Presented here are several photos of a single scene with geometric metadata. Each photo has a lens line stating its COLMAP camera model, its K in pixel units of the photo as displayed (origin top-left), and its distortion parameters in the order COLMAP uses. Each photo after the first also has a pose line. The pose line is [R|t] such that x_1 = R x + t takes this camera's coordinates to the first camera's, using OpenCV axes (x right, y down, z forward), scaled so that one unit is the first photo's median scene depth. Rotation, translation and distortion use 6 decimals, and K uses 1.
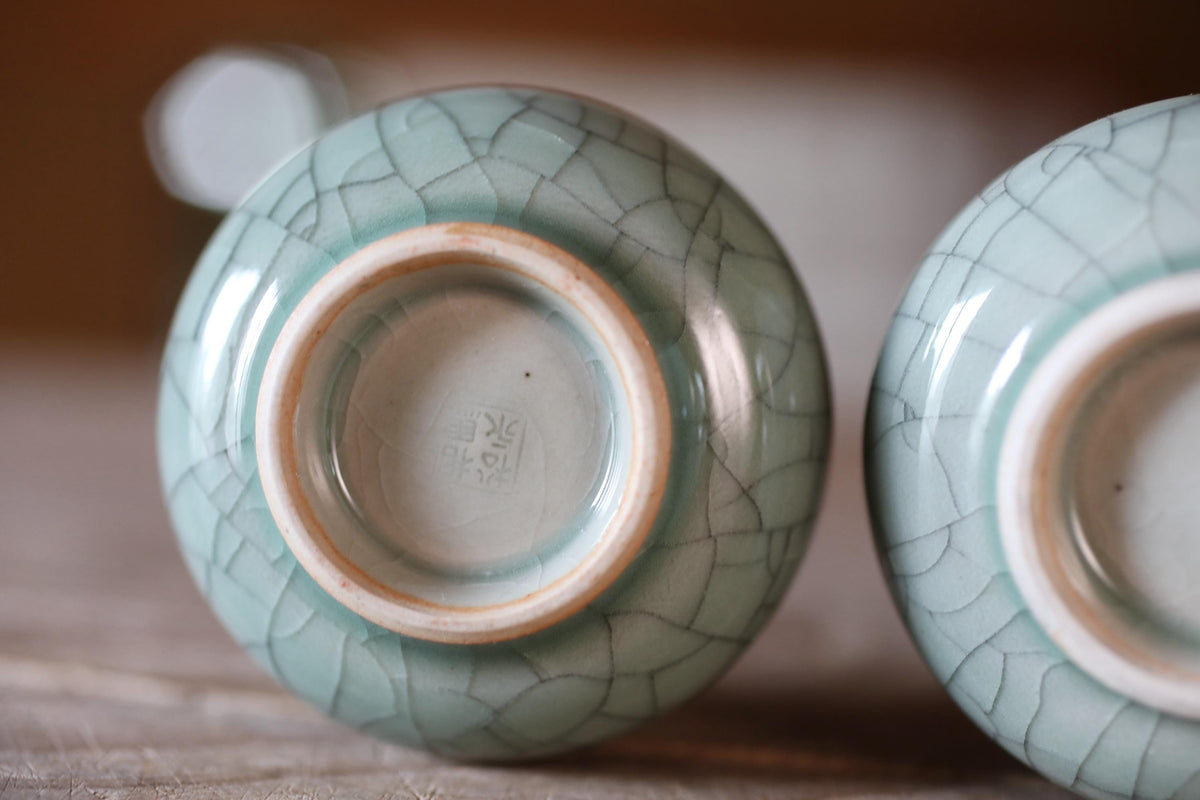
lens RADIAL K [[1834.6, 0, 591.5], [0, 1834.6, 406.6], [0, 0, 1]] dist [0.028936, 0.000000]
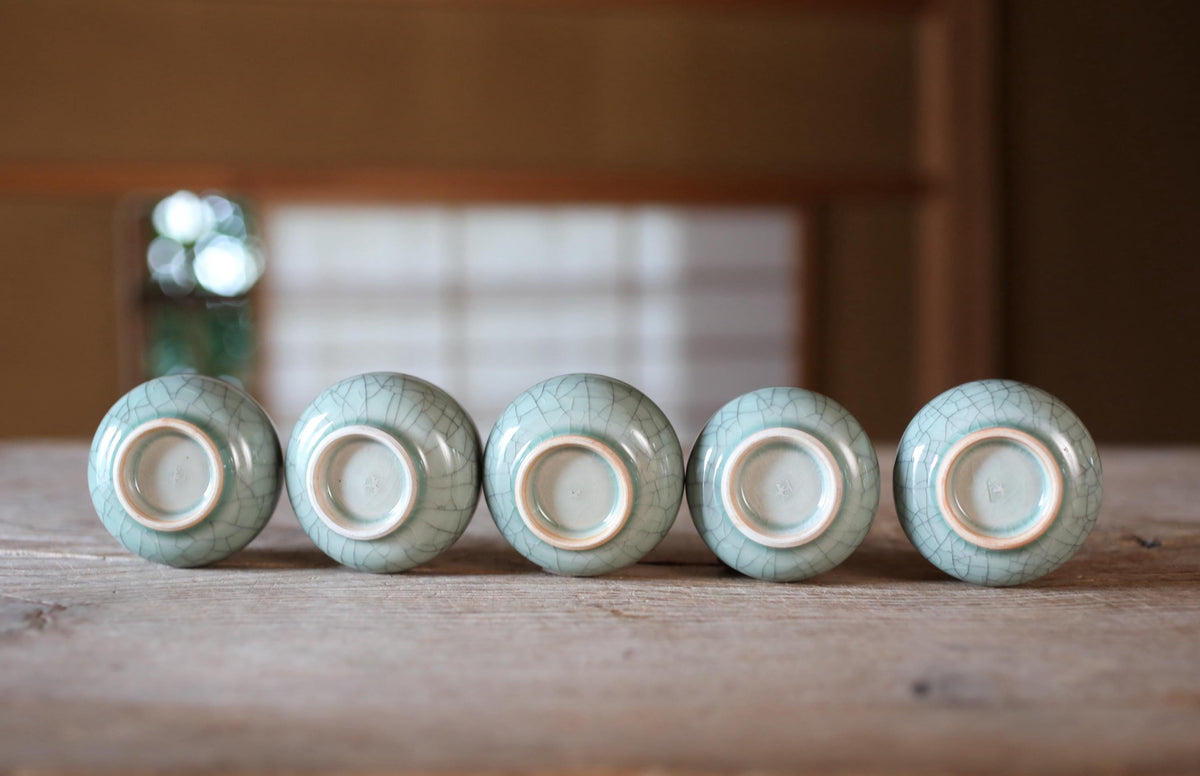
lens RADIAL K [[1882.7, 0, 608.4], [0, 1882.7, 383.6], [0, 0, 1]] dist [0.036444, 0.000000]
pose [[0.999004, -0.043642, 0.009347, 0.772853], [0.043793, 0.998903, -0.016561, -0.065598], [-0.008614, 0.016954, 0.999819, -2.764962]]
